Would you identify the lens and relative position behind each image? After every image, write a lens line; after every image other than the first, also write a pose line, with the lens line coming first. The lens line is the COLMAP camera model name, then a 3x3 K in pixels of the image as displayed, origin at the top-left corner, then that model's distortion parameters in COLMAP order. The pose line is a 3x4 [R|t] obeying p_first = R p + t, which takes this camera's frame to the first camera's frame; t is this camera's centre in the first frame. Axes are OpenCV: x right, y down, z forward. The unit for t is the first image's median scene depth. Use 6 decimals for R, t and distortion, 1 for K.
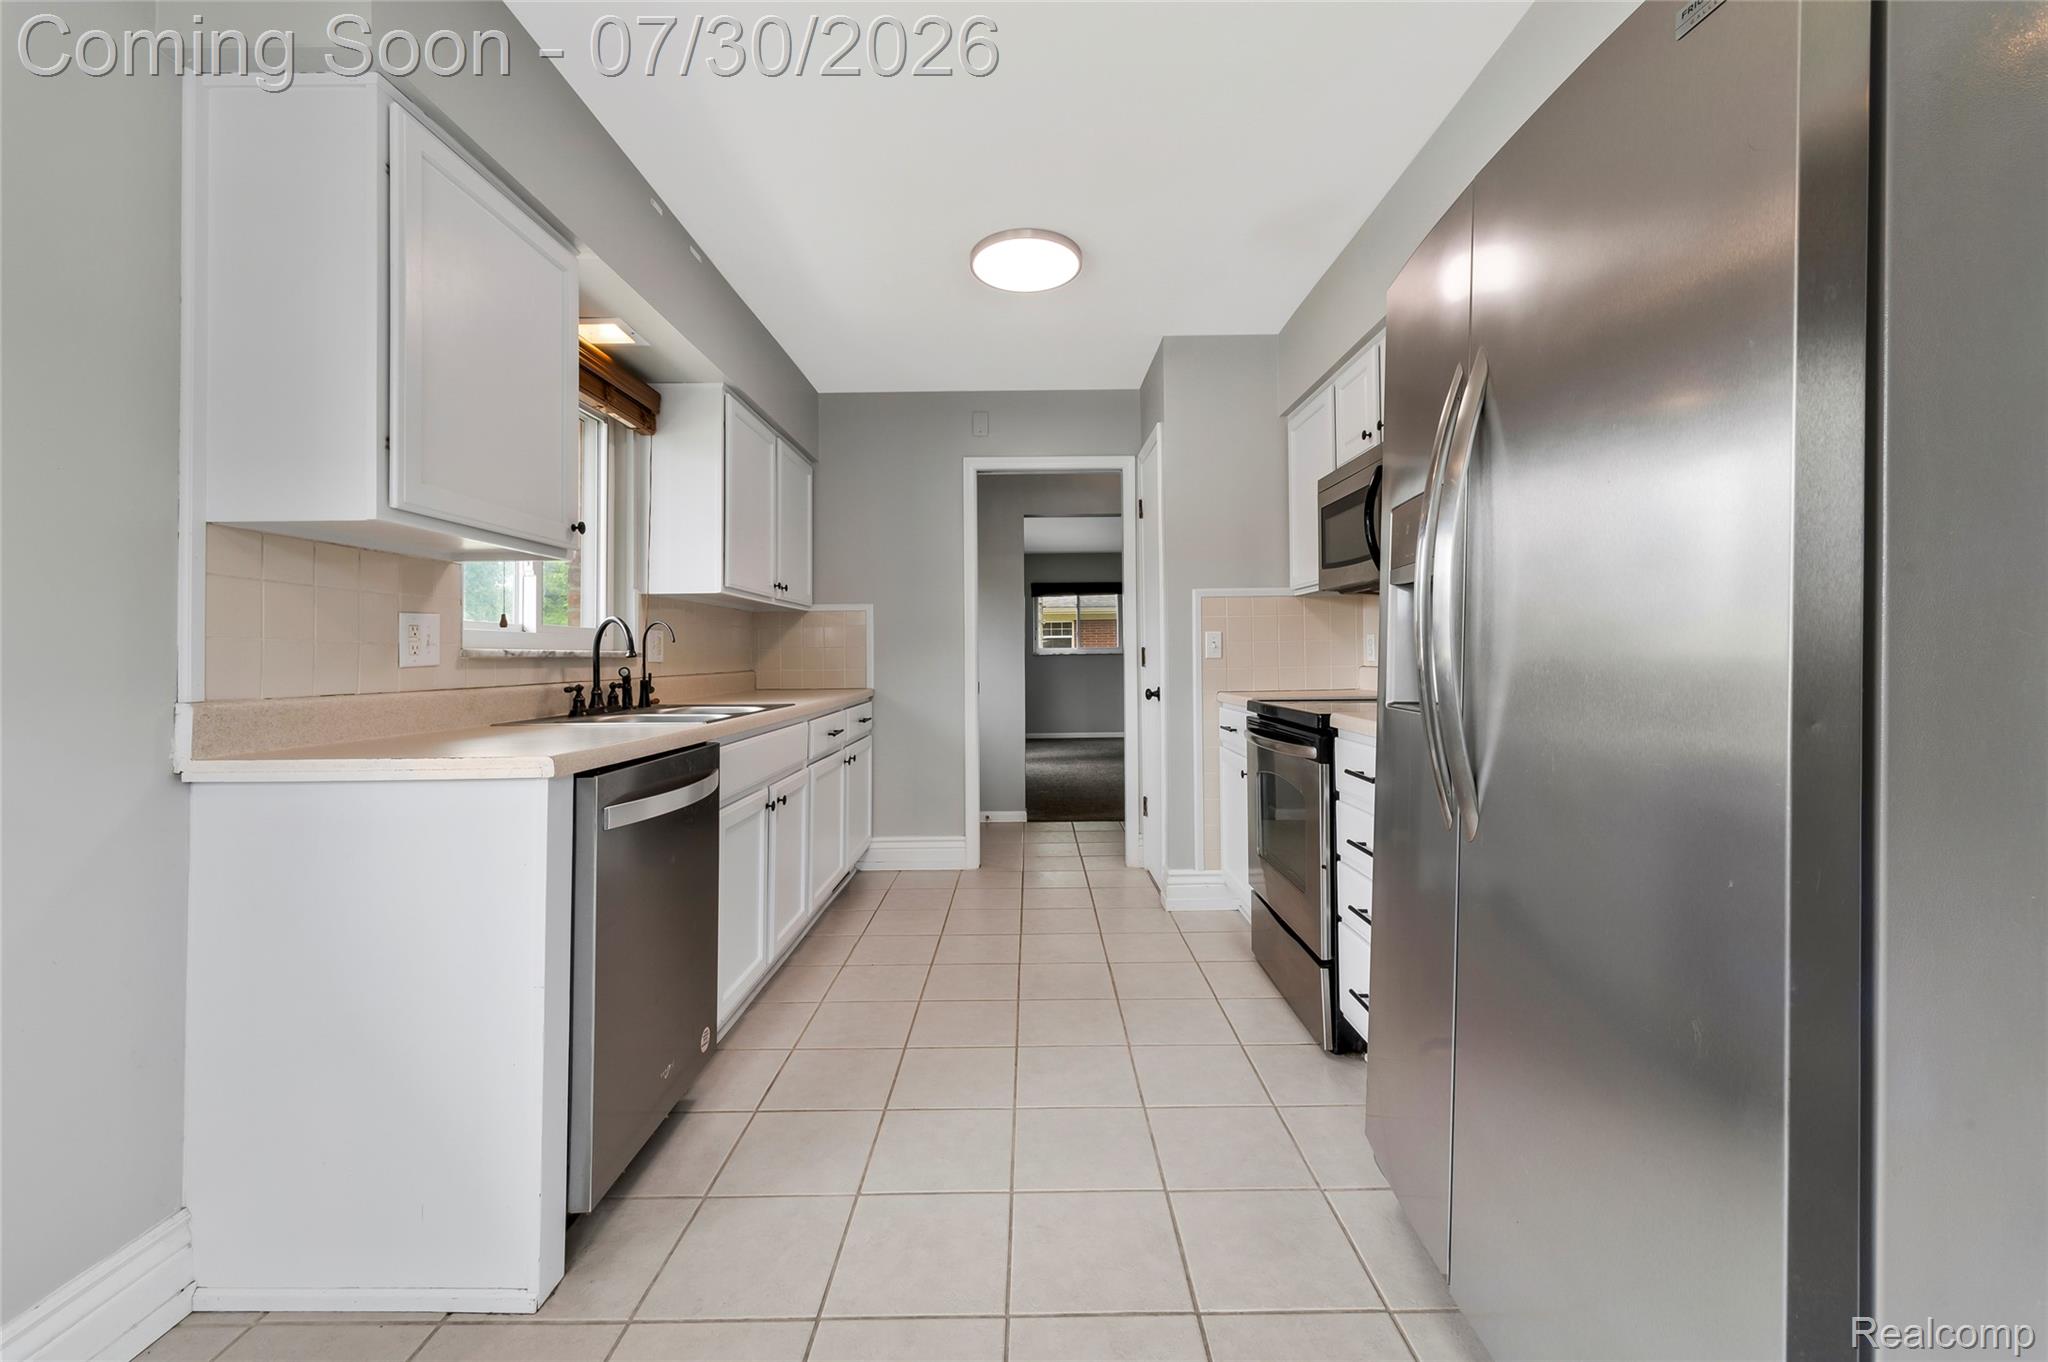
lens RADIAL K [[813.9, 0, 1047.7], [0, 813.9, 650.8], [0, 0, 1]] dist [0.008579, 0.000457]
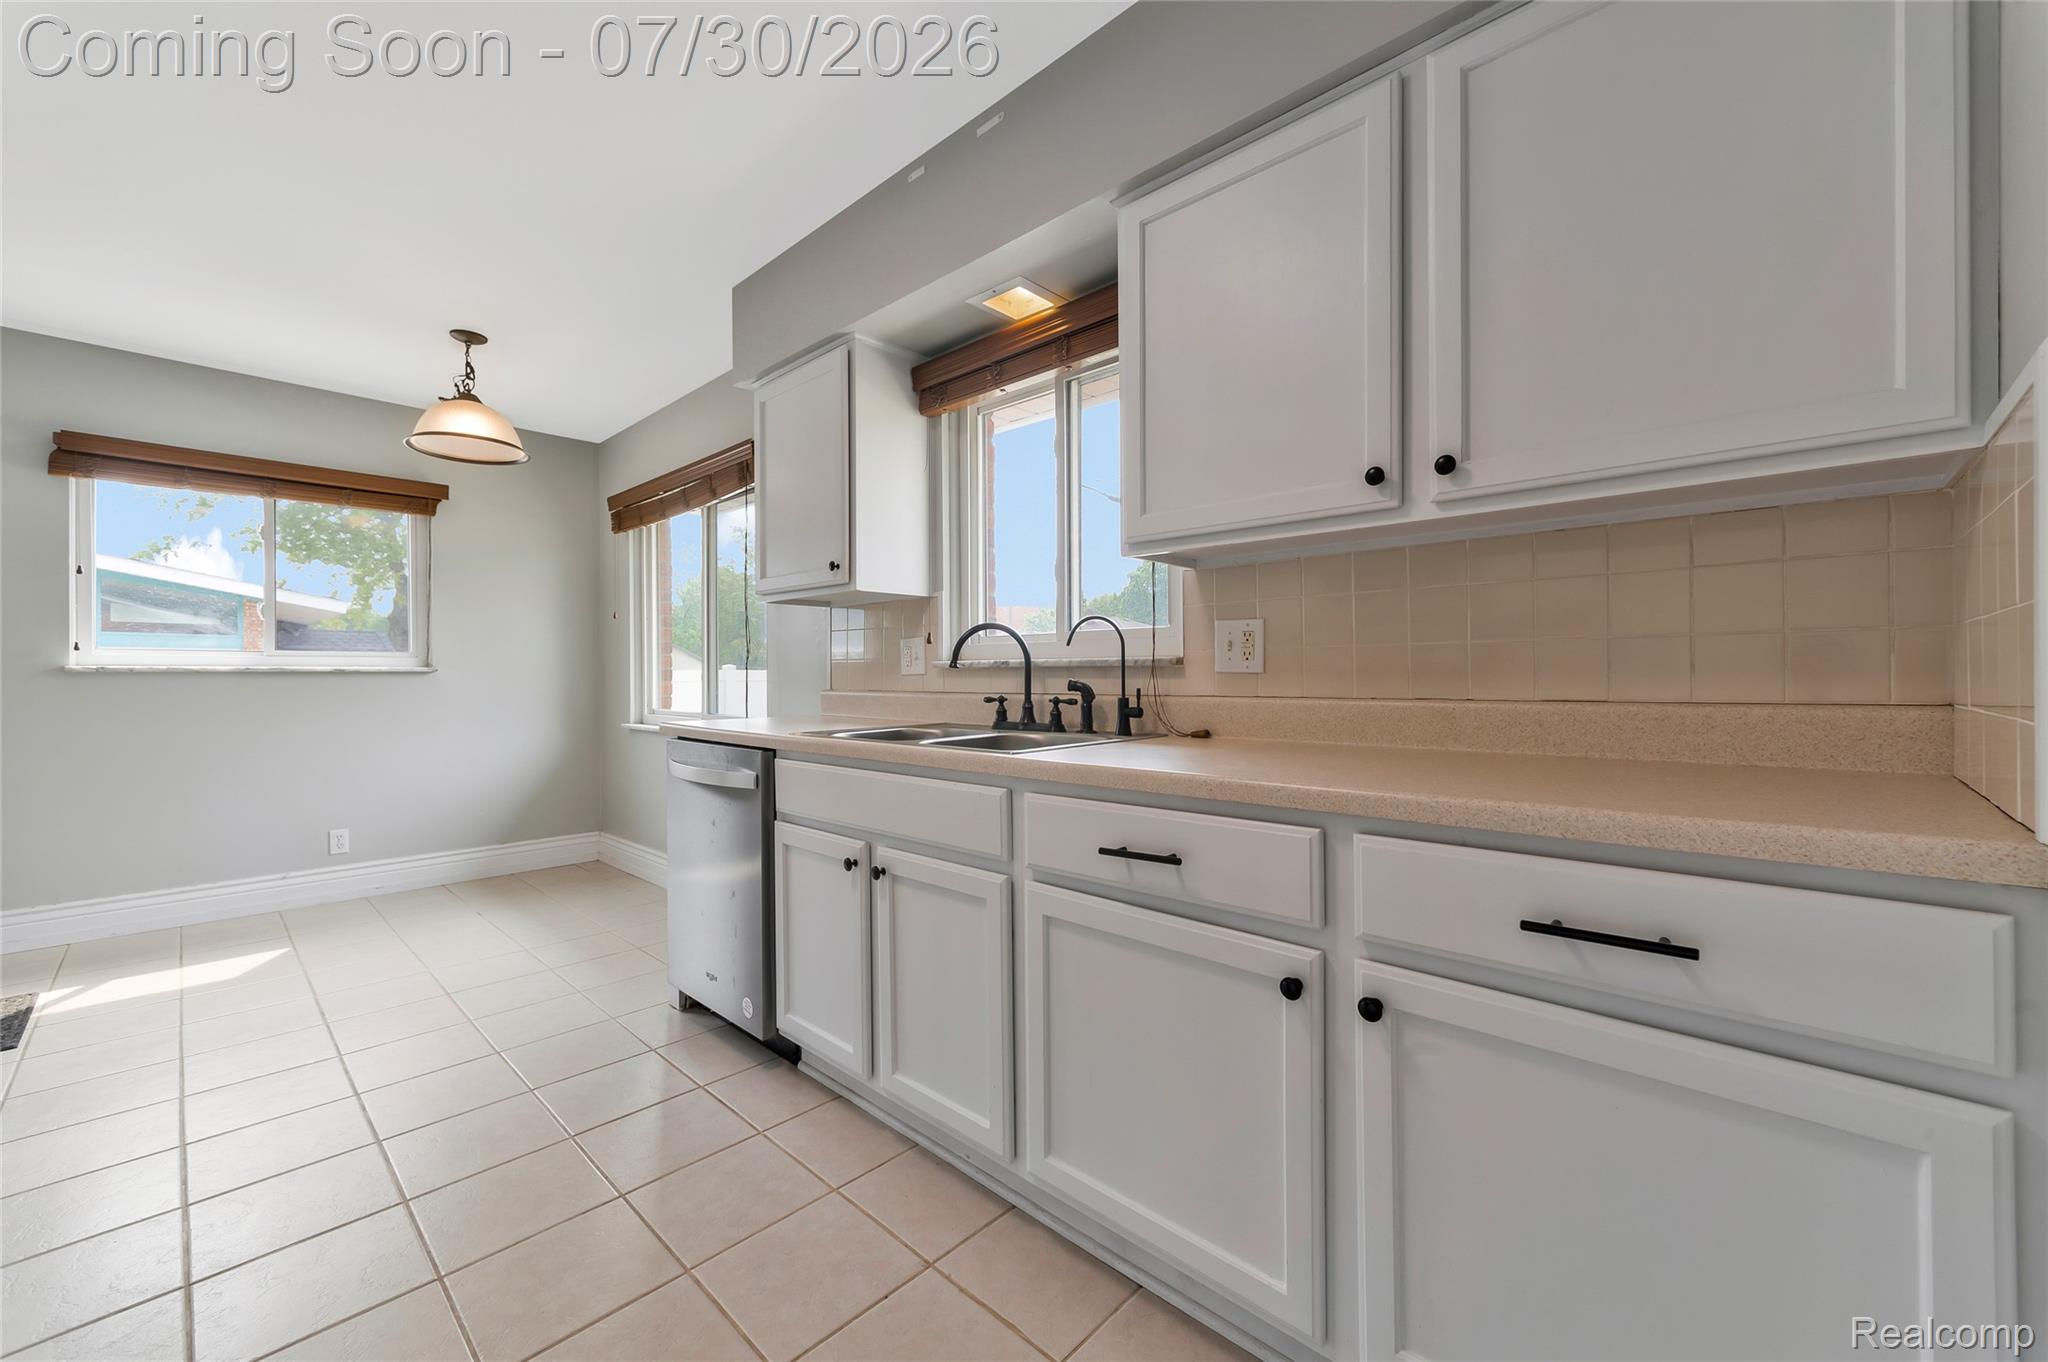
lens RADIAL K [[813.9, 0, 1021.0], [0, 813.9, 667.0], [0, 0, 1]] dist [0.008579, 0.000457]
pose [[-0.699815, 0.006650, -0.714293, 0.090839], [0.014329, 0.999886, -0.004730, 0.011727], [0.714181, -0.013545, -0.699830, 1.652275]]
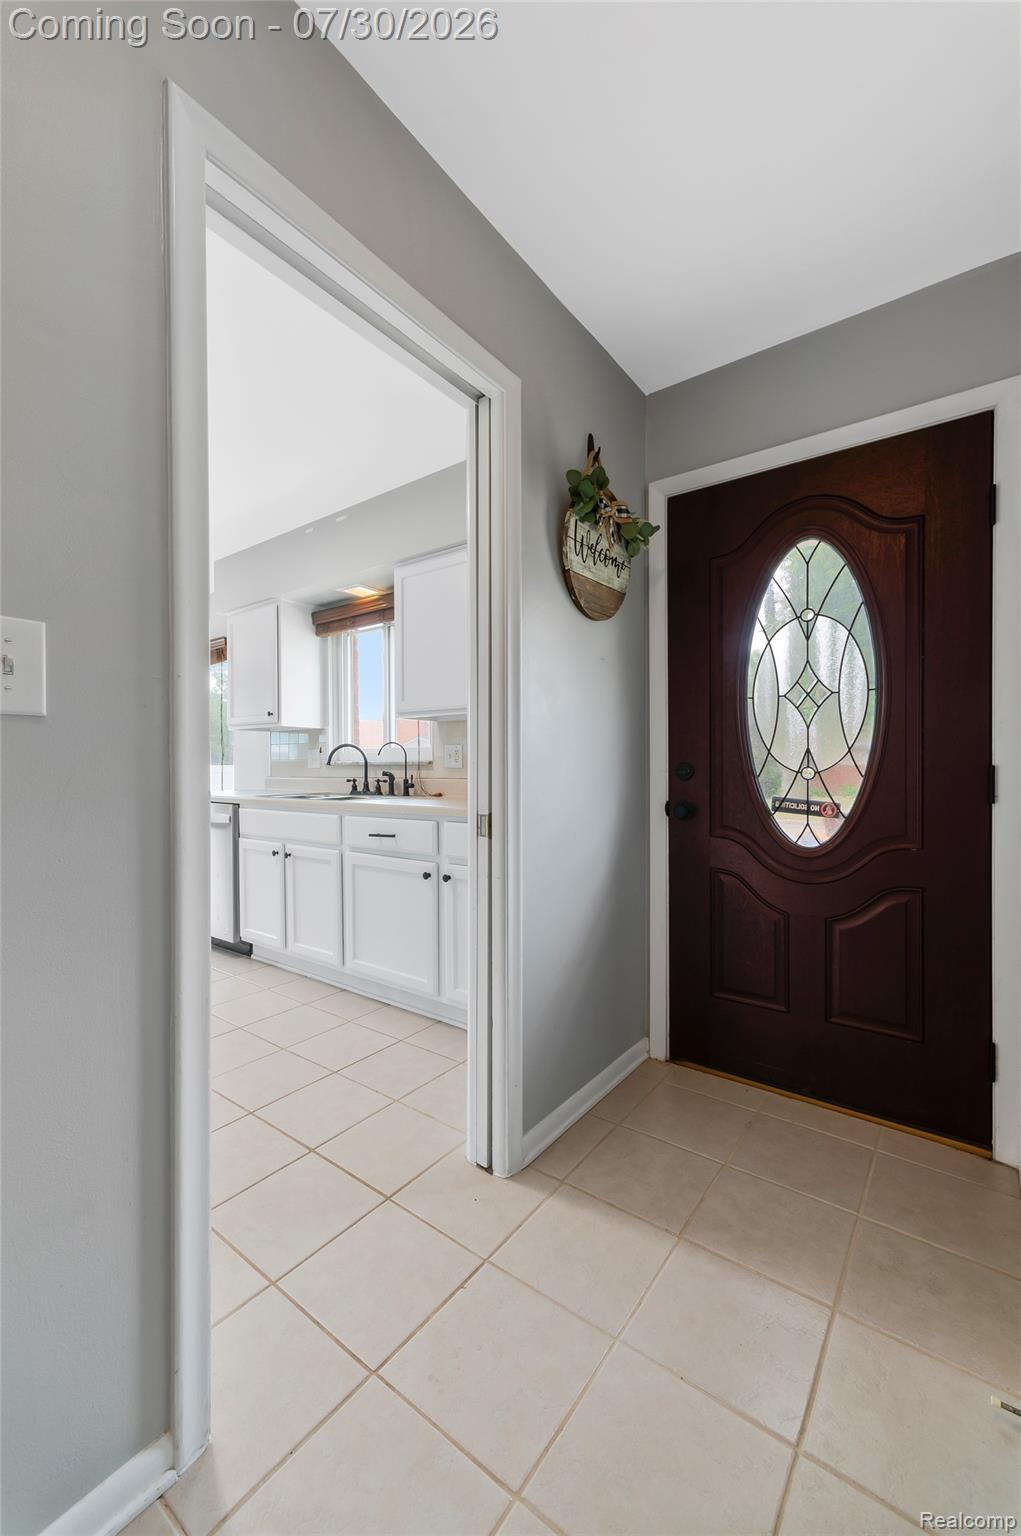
lens RADIAL K [[610.4, 0, 520.2], [0, 610.4, 770.7], [0, 0, 1]] dist [0.008579, 0.000457]
pose [[-0.594115, 0.015772, -0.804226, 0.375866], [0.010907, 0.999874, 0.011552, 0.009001], [0.804306, -0.001909, -0.594212, 2.166616]]
